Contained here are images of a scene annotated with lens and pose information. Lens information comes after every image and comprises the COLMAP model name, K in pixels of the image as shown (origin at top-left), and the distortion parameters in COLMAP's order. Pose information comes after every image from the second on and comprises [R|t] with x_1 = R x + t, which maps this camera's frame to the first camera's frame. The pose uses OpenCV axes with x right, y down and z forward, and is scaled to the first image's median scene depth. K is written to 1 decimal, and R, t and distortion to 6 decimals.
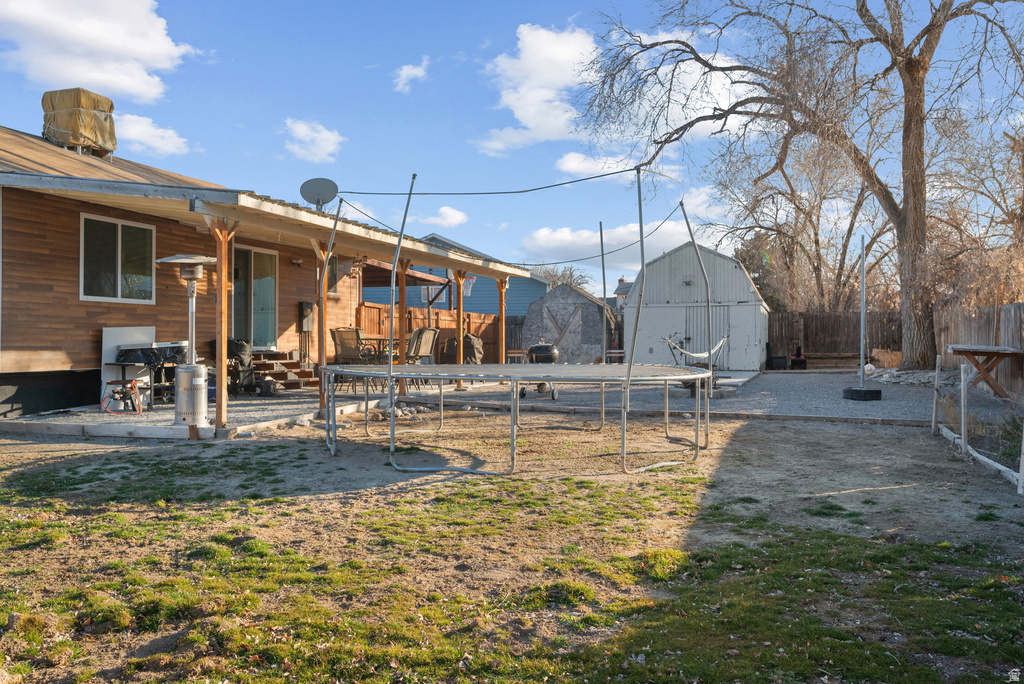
lens RADIAL K [[906.3, 0, 513.9], [0, 906.3, 342.2], [0, 0, 1]] dist [-0.015448, 0.001086]
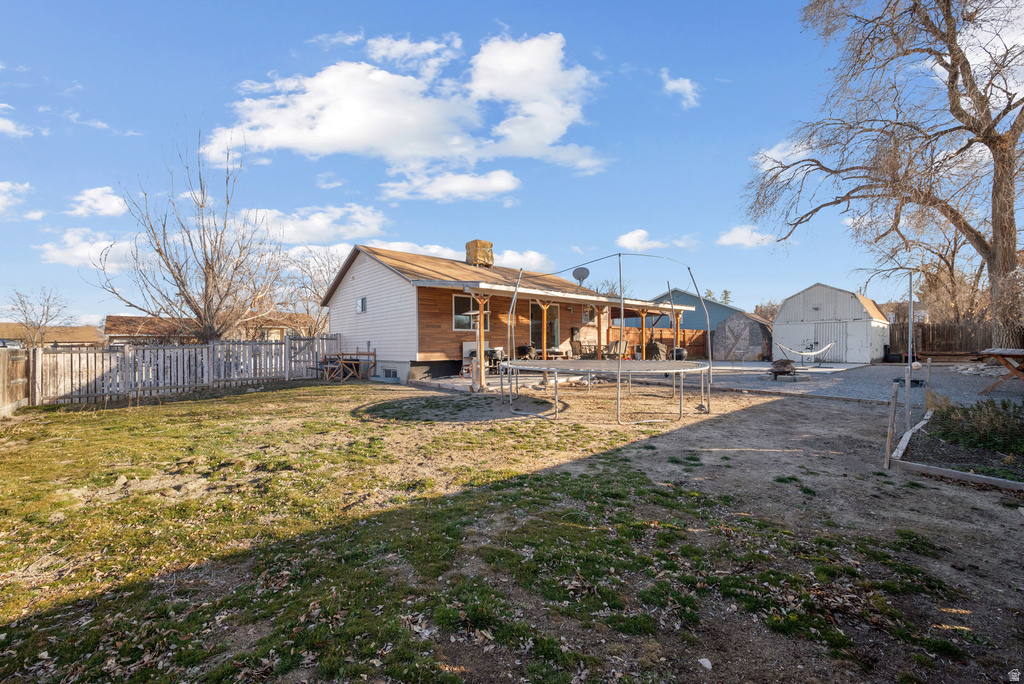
lens RADIAL K [[434.1, 0, 512.3], [0, 434.1, 345.0], [0, 0, 1]] dist [0.017729, 0.000184]
pose [[0.859241, -0.006028, -0.511535, 0.167387], [0.007243, 0.999974, 0.000382, -0.005913], [0.511519, -0.004034, 0.859262, 0.067110]]
